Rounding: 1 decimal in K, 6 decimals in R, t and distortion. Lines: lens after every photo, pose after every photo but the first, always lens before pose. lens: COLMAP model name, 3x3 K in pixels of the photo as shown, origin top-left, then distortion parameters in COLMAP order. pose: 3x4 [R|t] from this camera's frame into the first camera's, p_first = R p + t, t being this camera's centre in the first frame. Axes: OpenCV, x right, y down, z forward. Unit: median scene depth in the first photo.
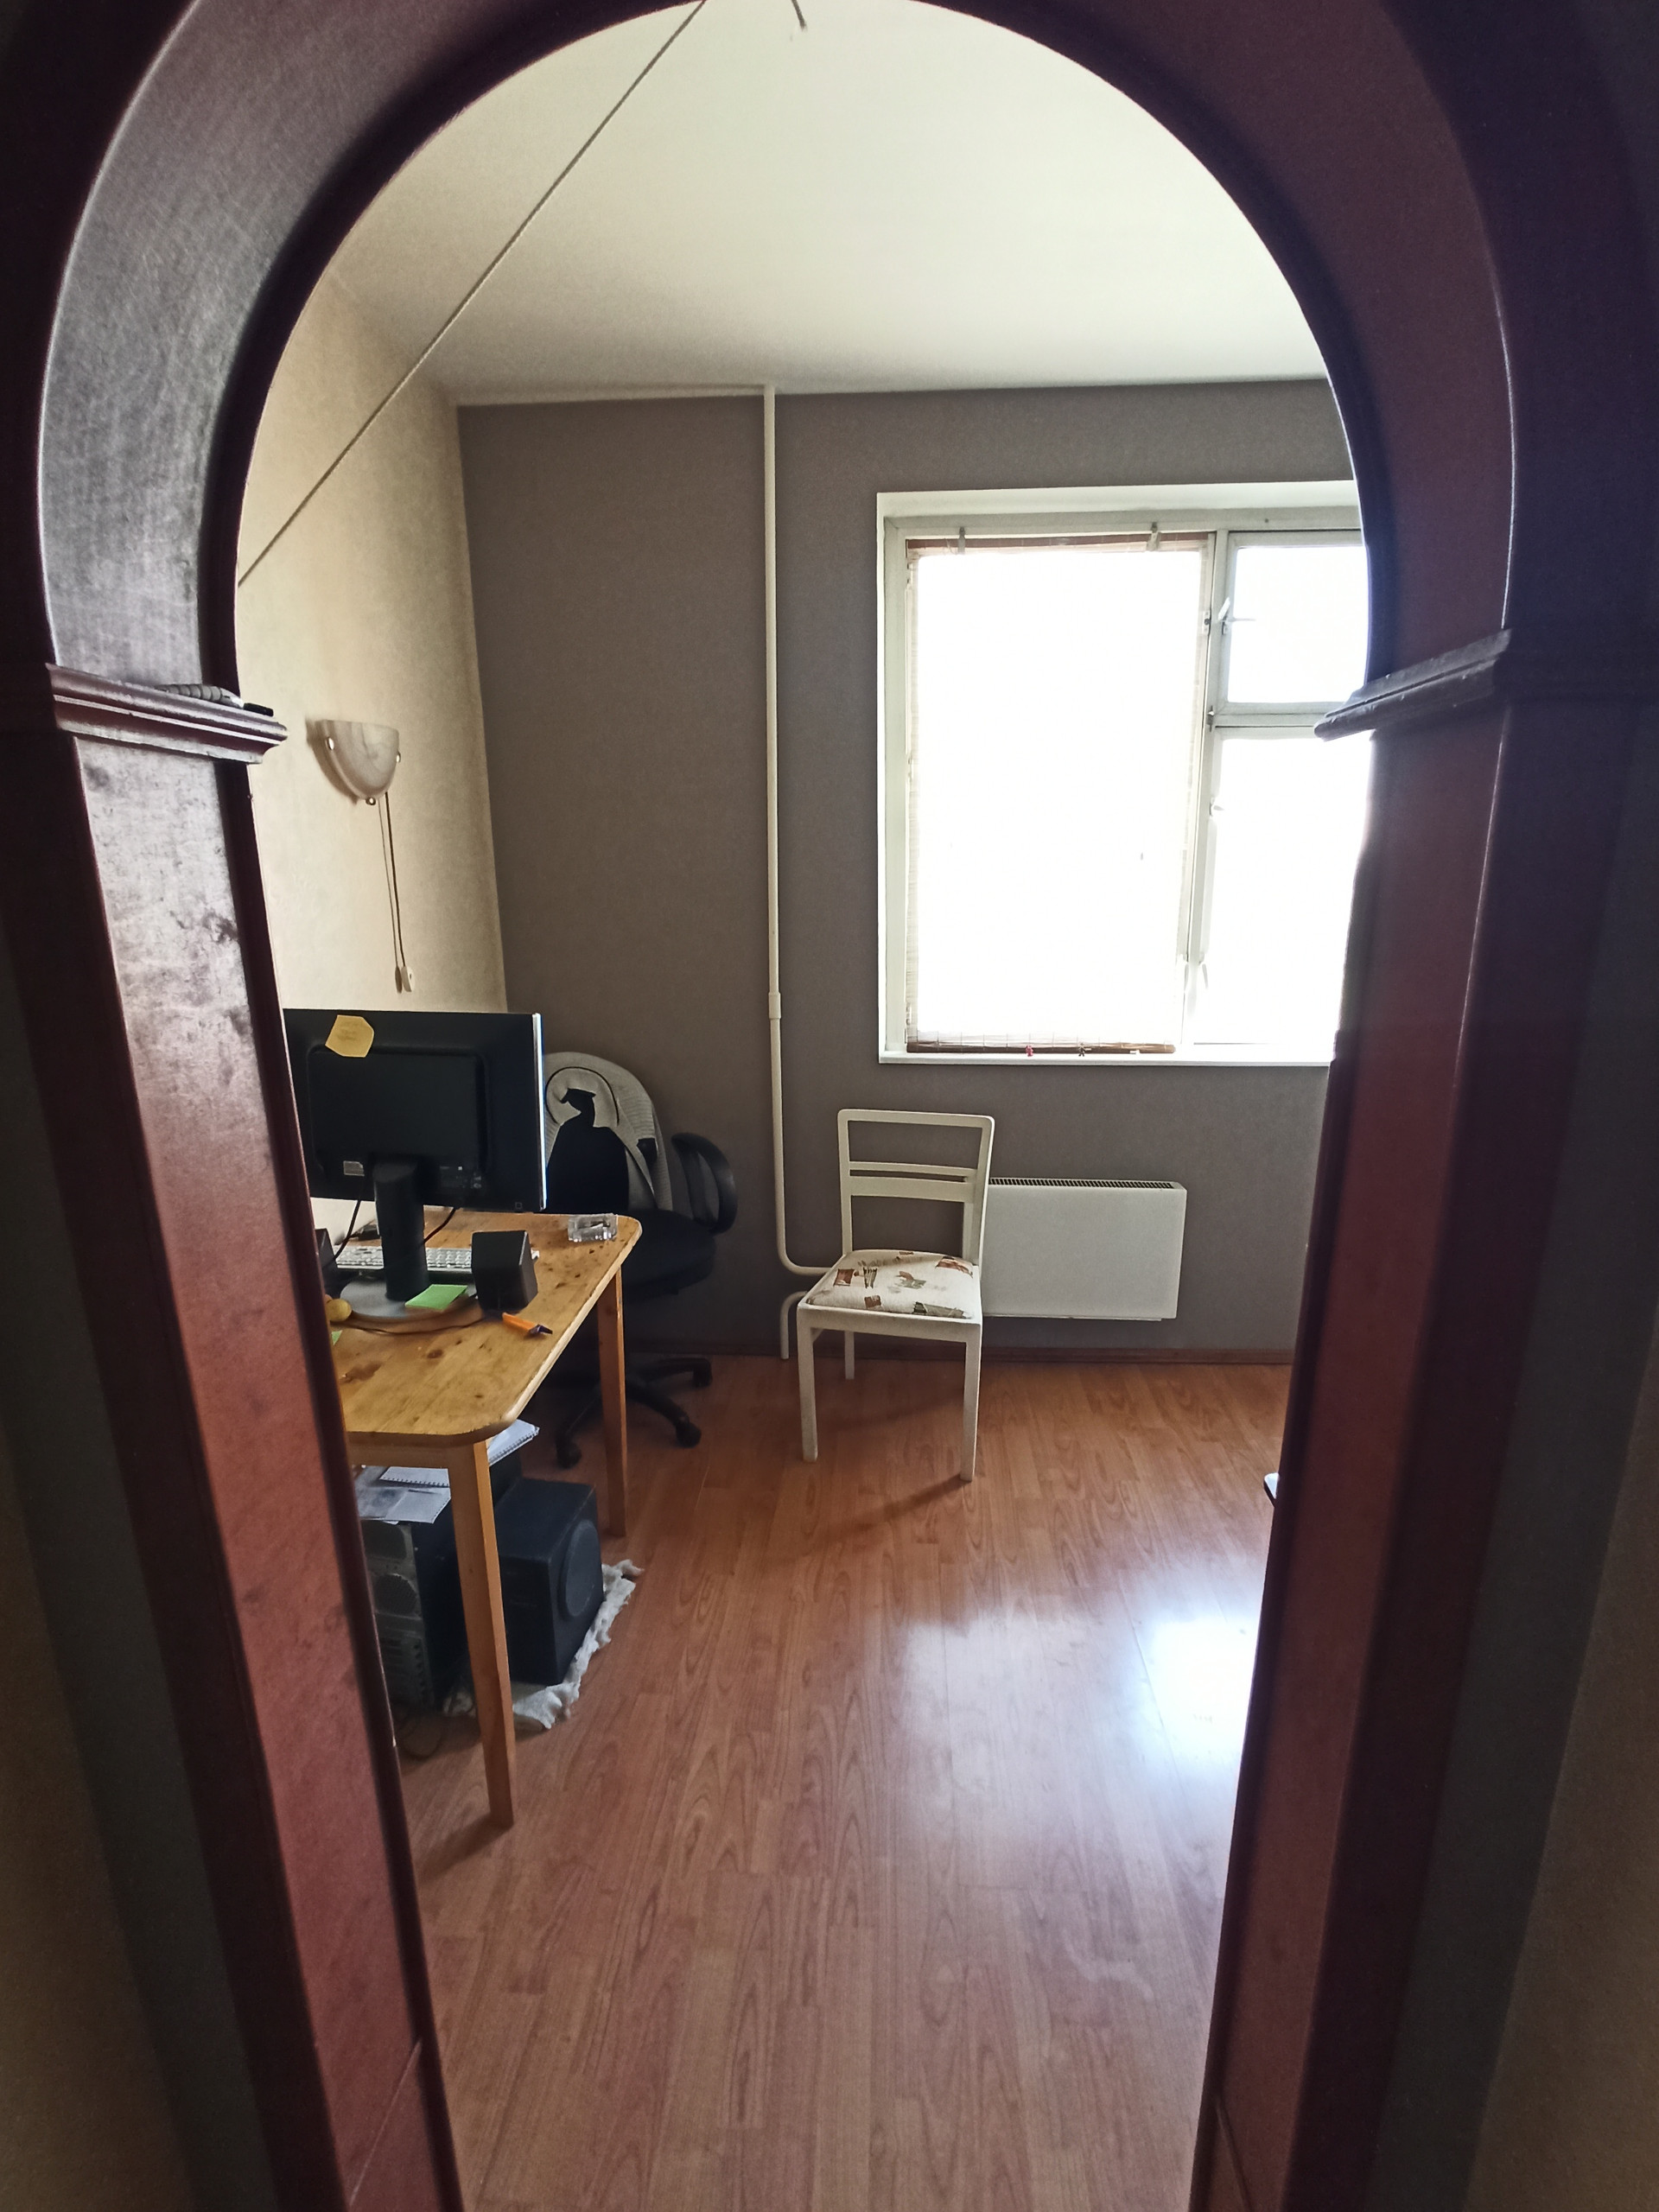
lens RADIAL K [[1009.2, 0, 839.5], [0, 1009.2, 1115.2], [0, 0, 1]] dist [-0.054660, 0.028696]
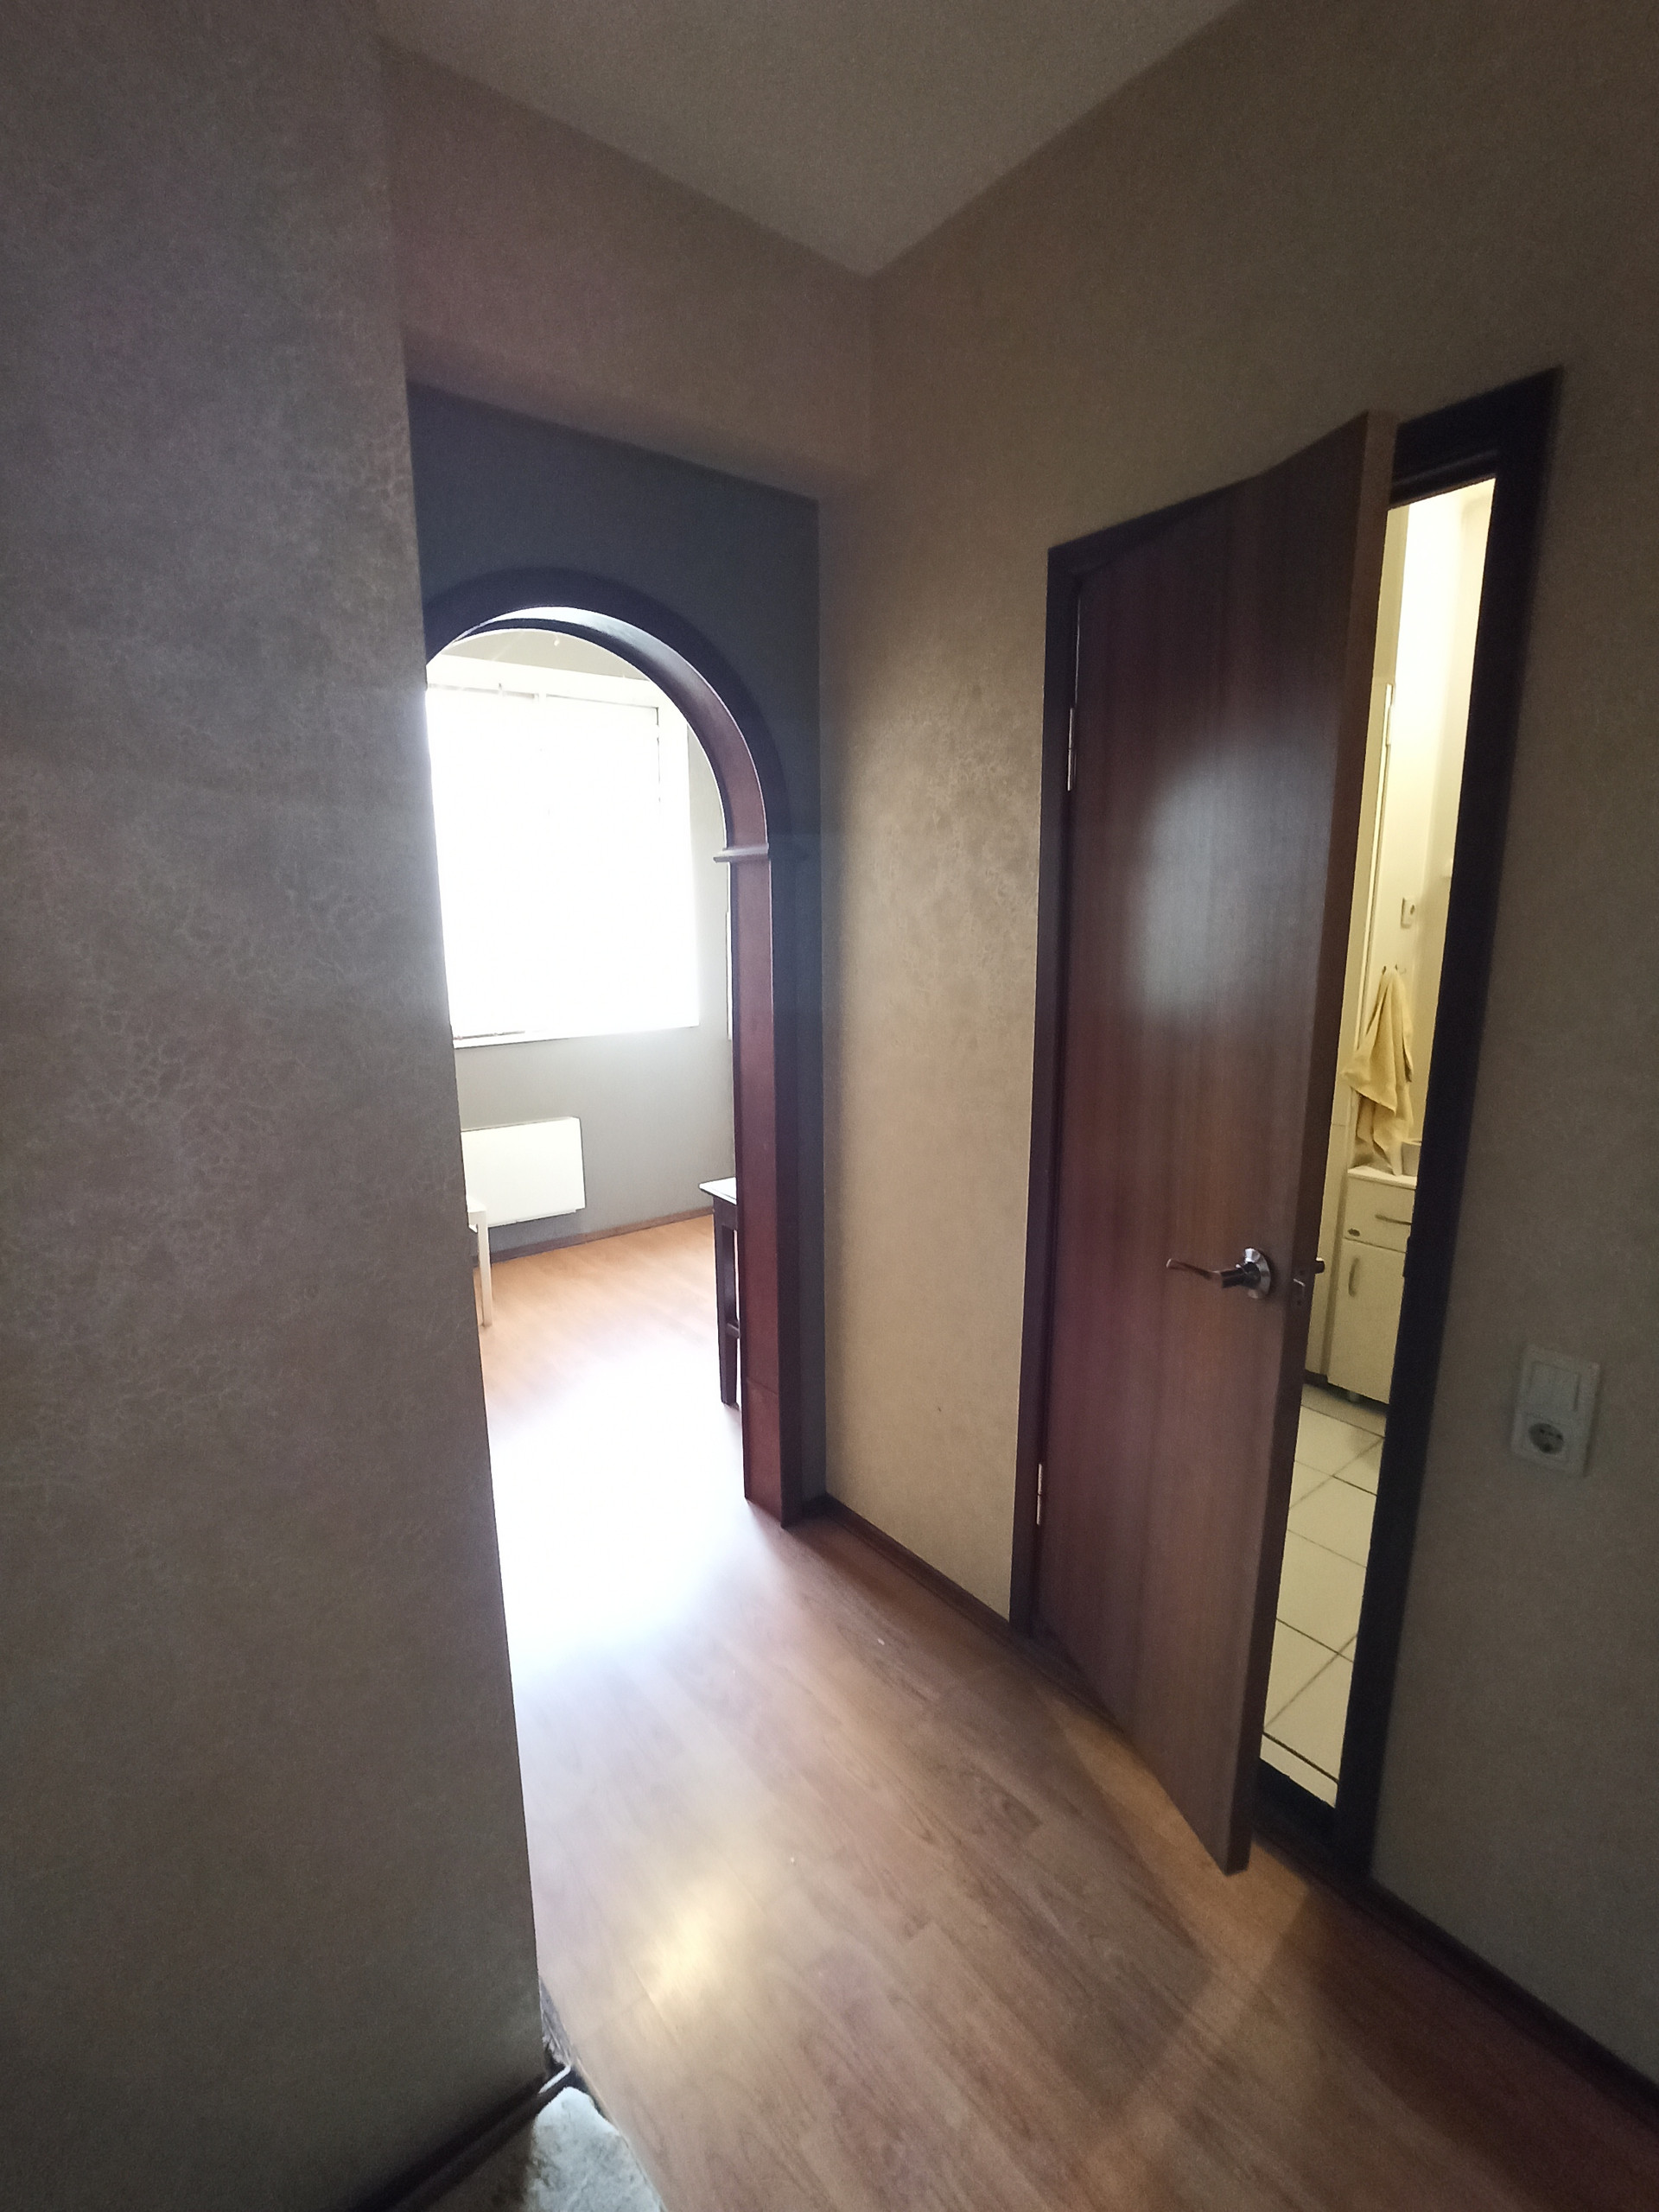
lens RADIAL K [[1009.2, 0, 839.5], [0, 1009.2, 1115.2], [0, 0, 1]] dist [-0.054660, 0.028696]
pose [[0.744092, -0.133345, 0.654635, -0.371480], [0.162679, 0.986549, 0.016045, 0.114626], [-0.647969, 0.094557, 0.755775, -0.418800]]
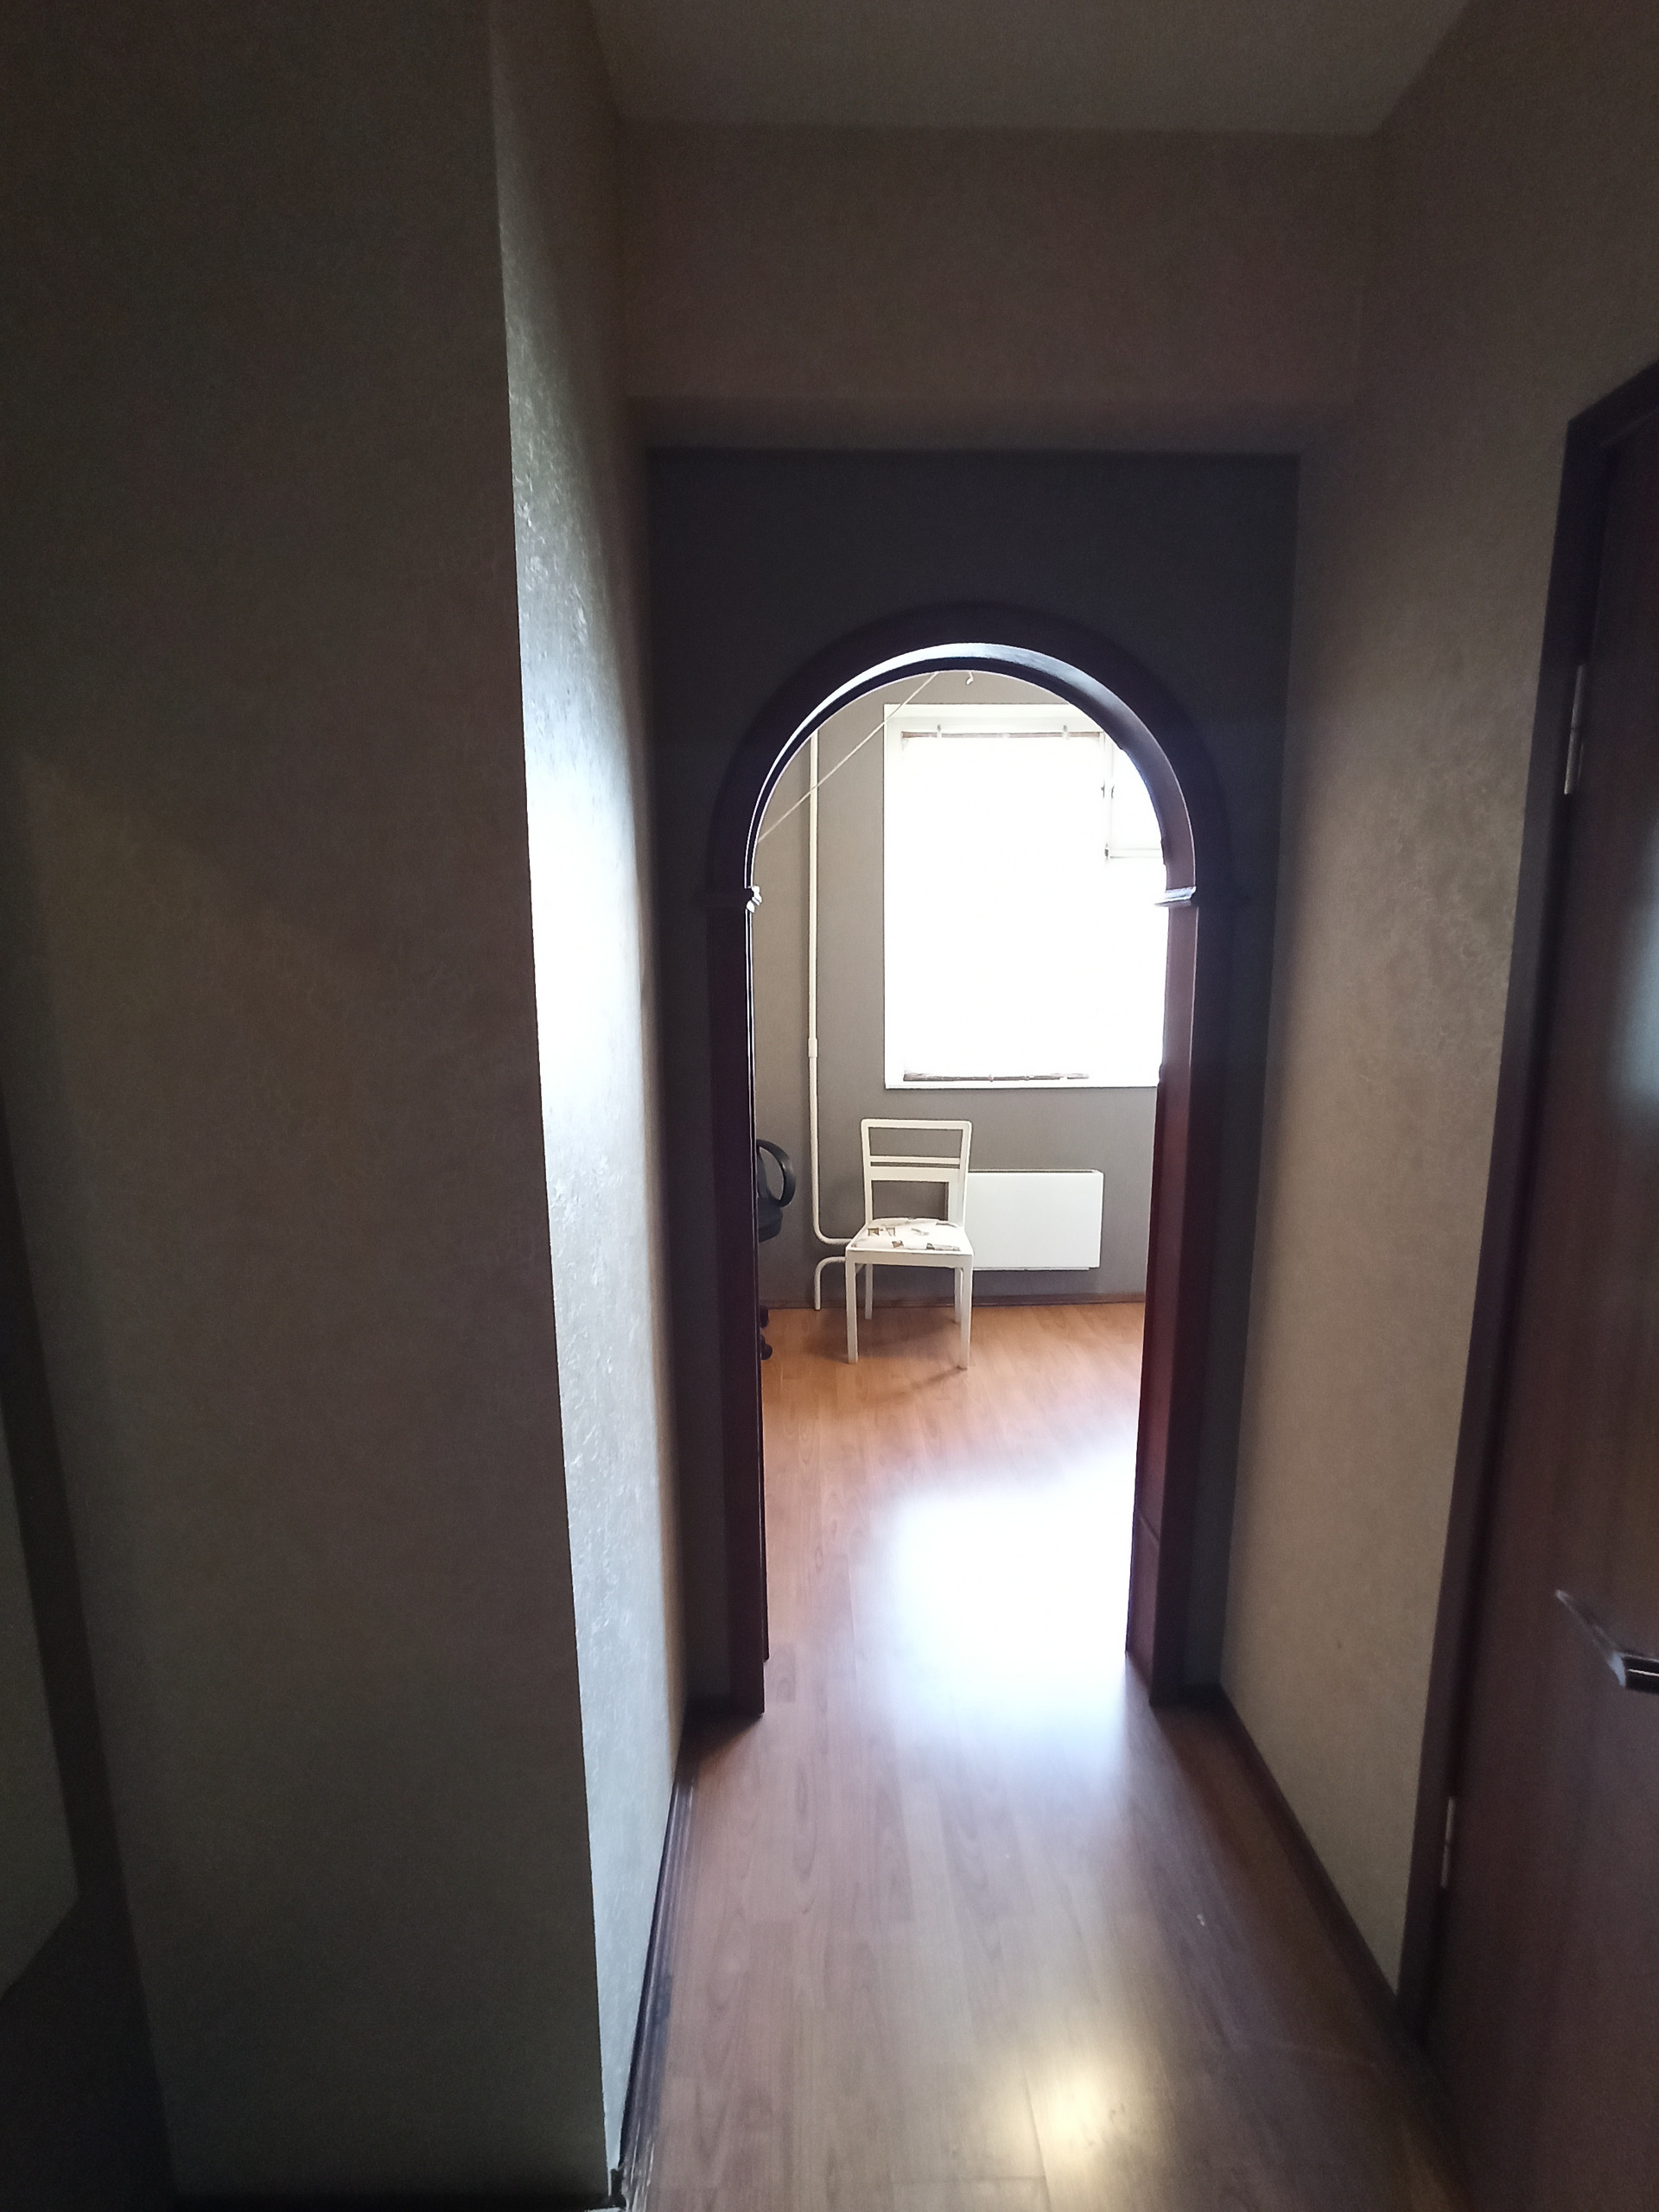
lens RADIAL K [[1009.2, 0, 839.5], [0, 1009.2, 1115.2], [0, 0, 1]] dist [-0.054660, 0.028696]
pose [[0.996032, -0.013837, 0.087919, -0.160196], [0.020753, 0.996718, -0.078244, 0.101392], [-0.086547, 0.079758, 0.993050, -0.416596]]
